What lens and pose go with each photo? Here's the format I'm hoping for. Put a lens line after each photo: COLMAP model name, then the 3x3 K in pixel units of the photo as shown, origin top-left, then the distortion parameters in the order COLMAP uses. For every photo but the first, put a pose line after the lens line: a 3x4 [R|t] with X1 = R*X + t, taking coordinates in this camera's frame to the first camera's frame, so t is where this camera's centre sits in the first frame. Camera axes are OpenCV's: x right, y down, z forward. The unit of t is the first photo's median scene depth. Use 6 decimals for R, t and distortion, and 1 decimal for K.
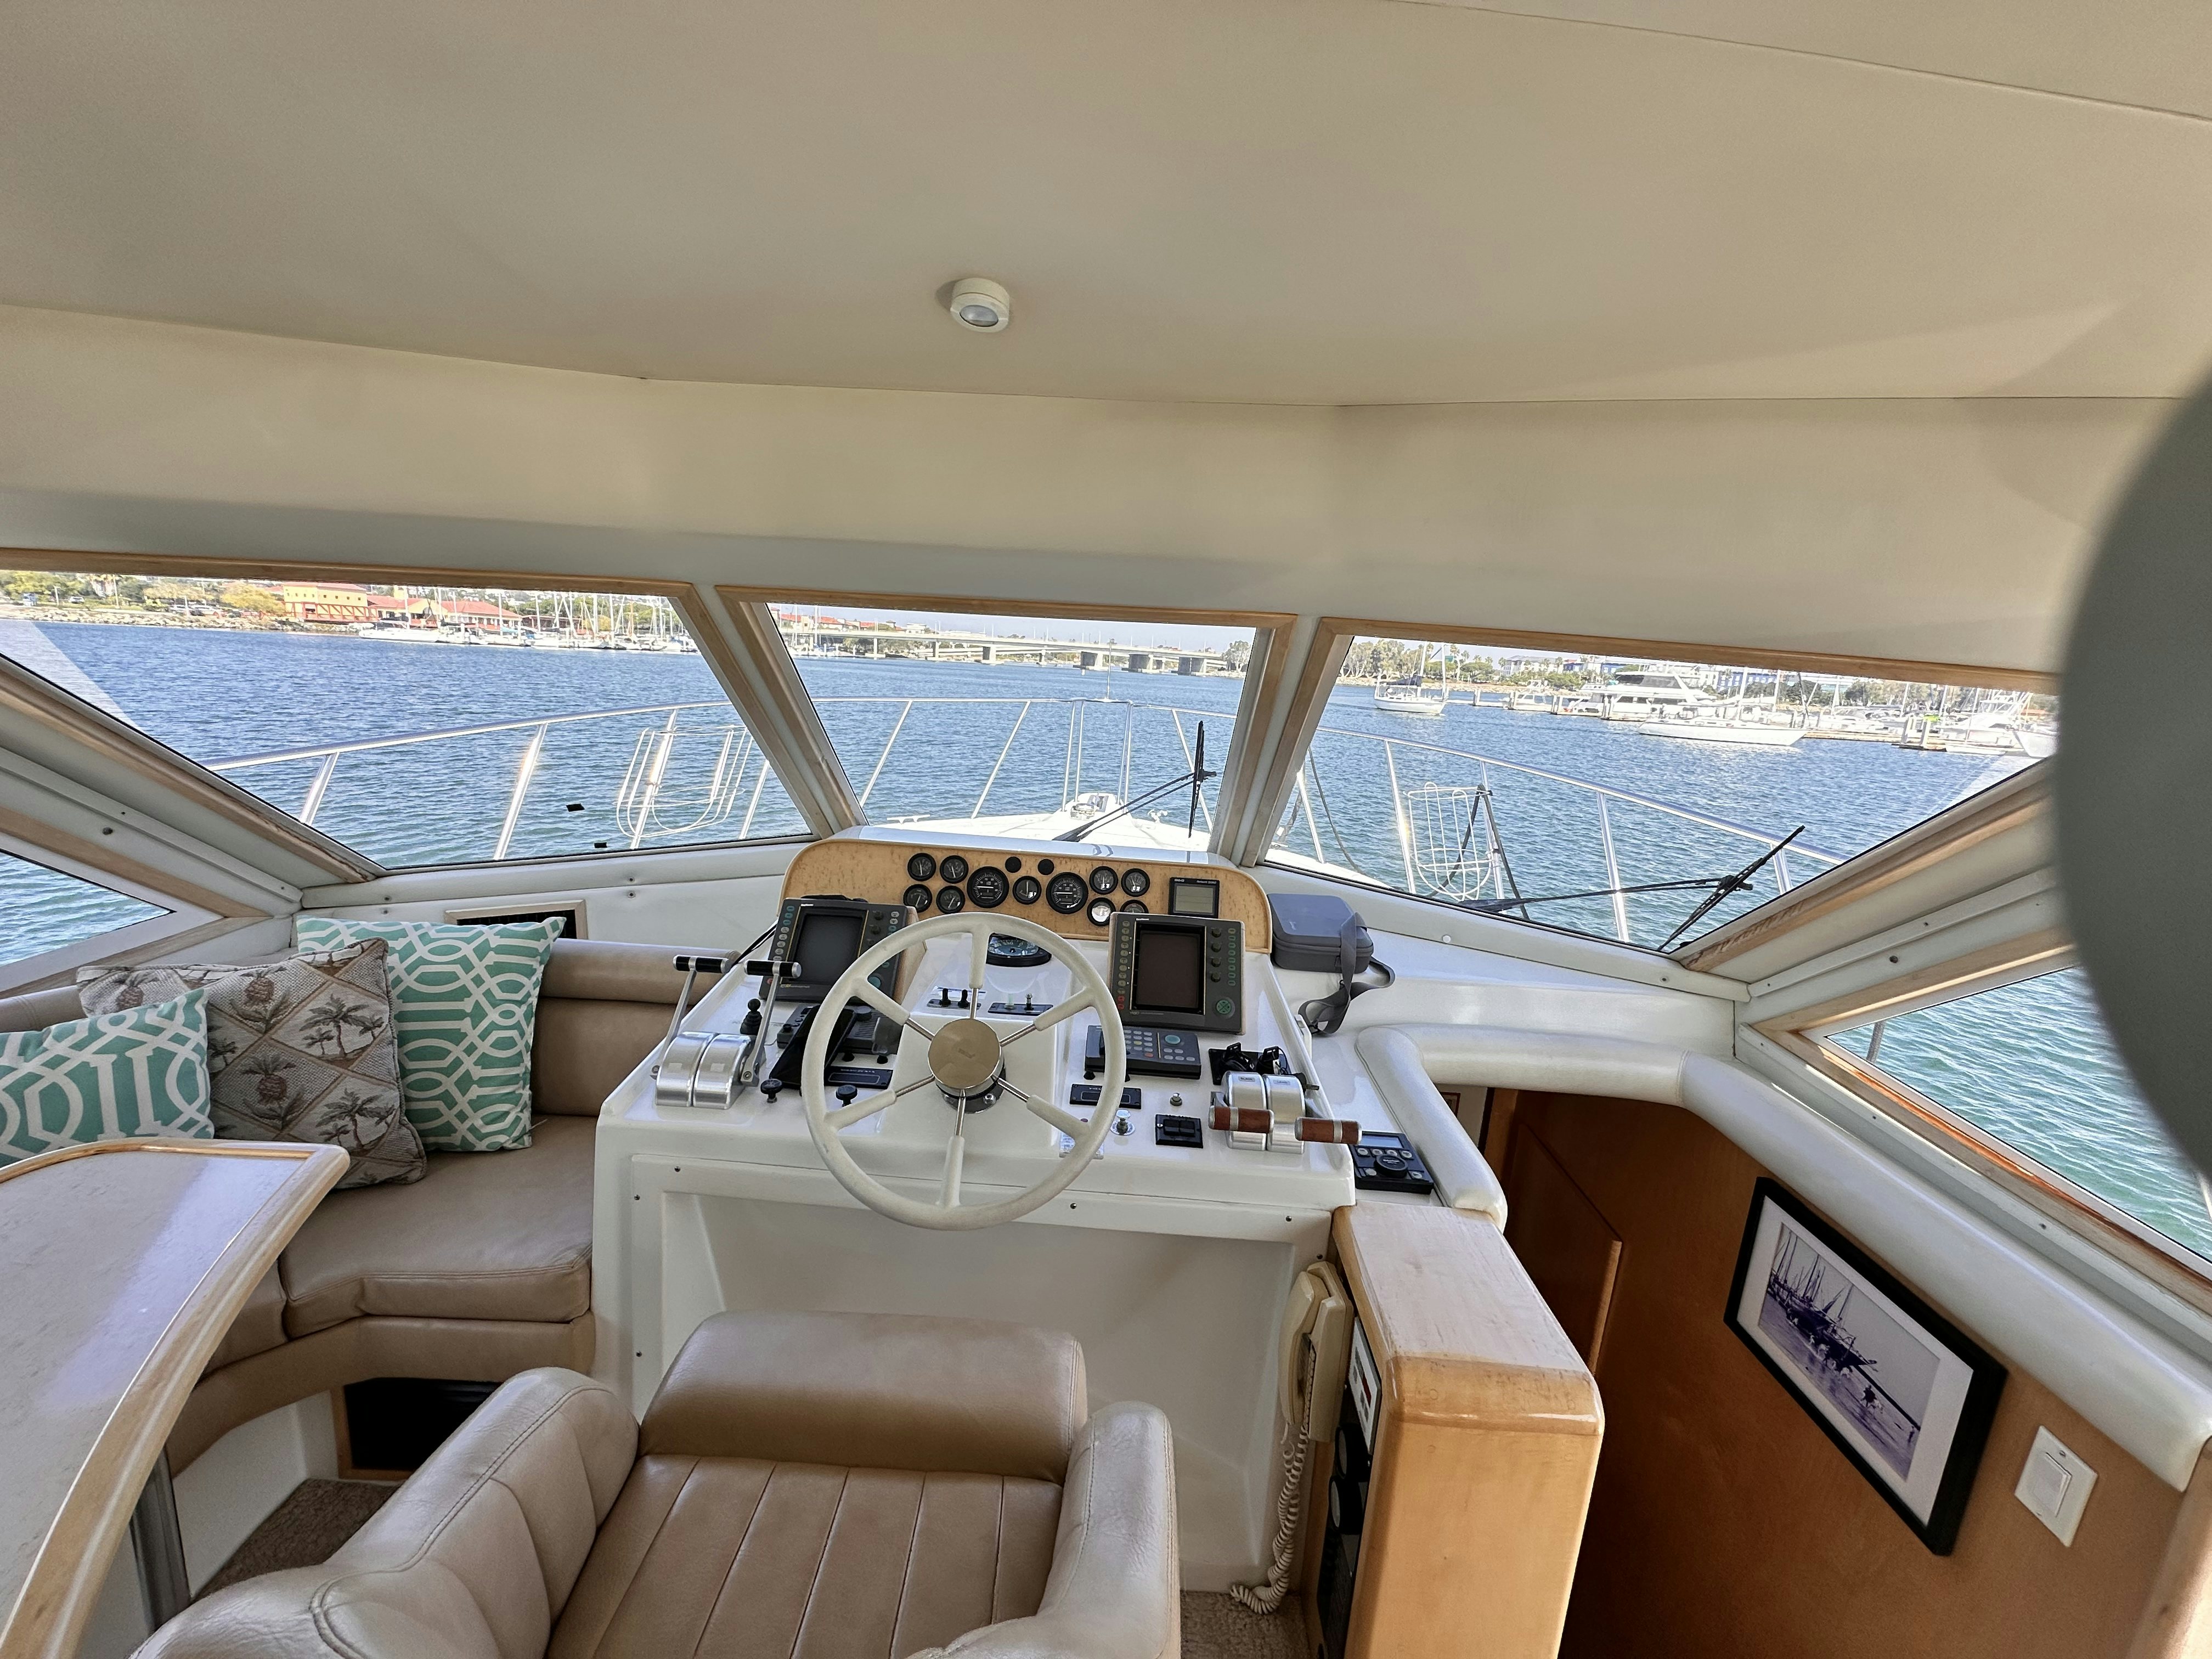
lens RADIAL K [[942.6, 0, 1106.0], [0, 942.6, 829.5], [0, 0, 1]] dist [-0.002021, -0.000662]
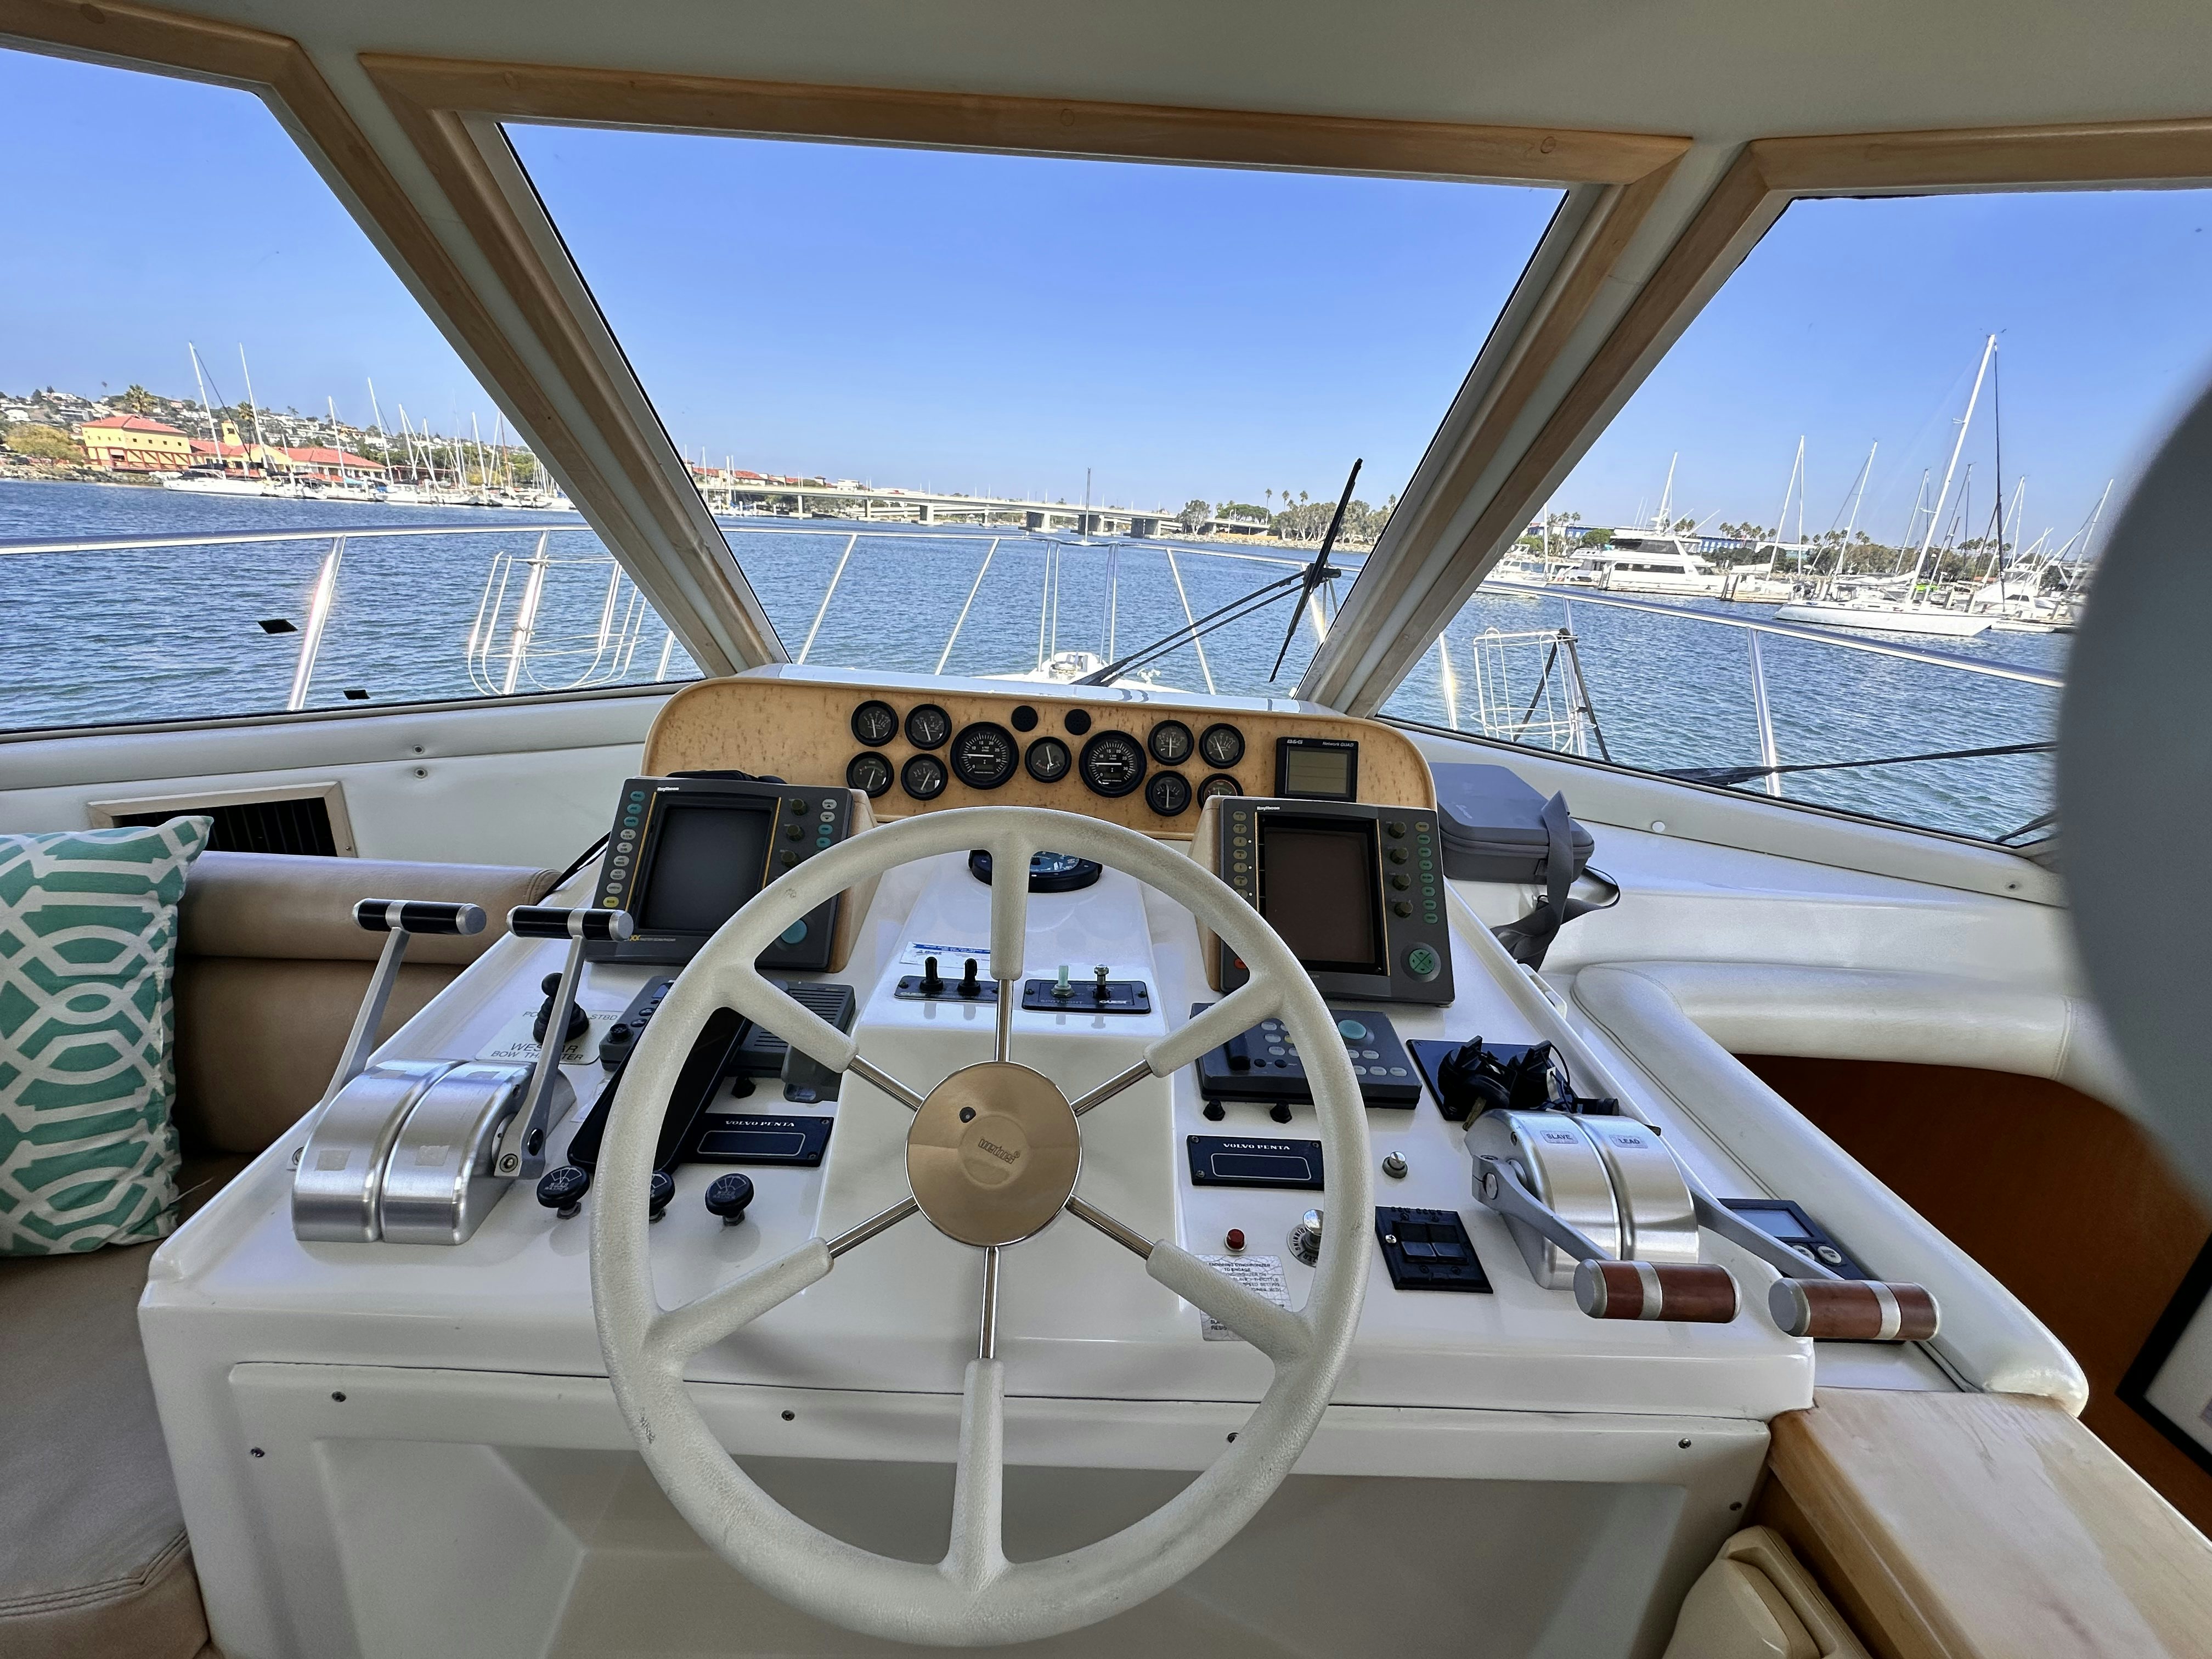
lens RADIAL K [[942.6, 0, 1106.0], [0, 942.6, 829.5], [0, 0, 1]] dist [-0.002021, -0.000662]
pose [[0.998936, -0.011957, 0.044537, -0.087947], [0.005899, 0.990997, 0.133754, 0.032396], [-0.045735, -0.133349, 0.990013, 0.452430]]
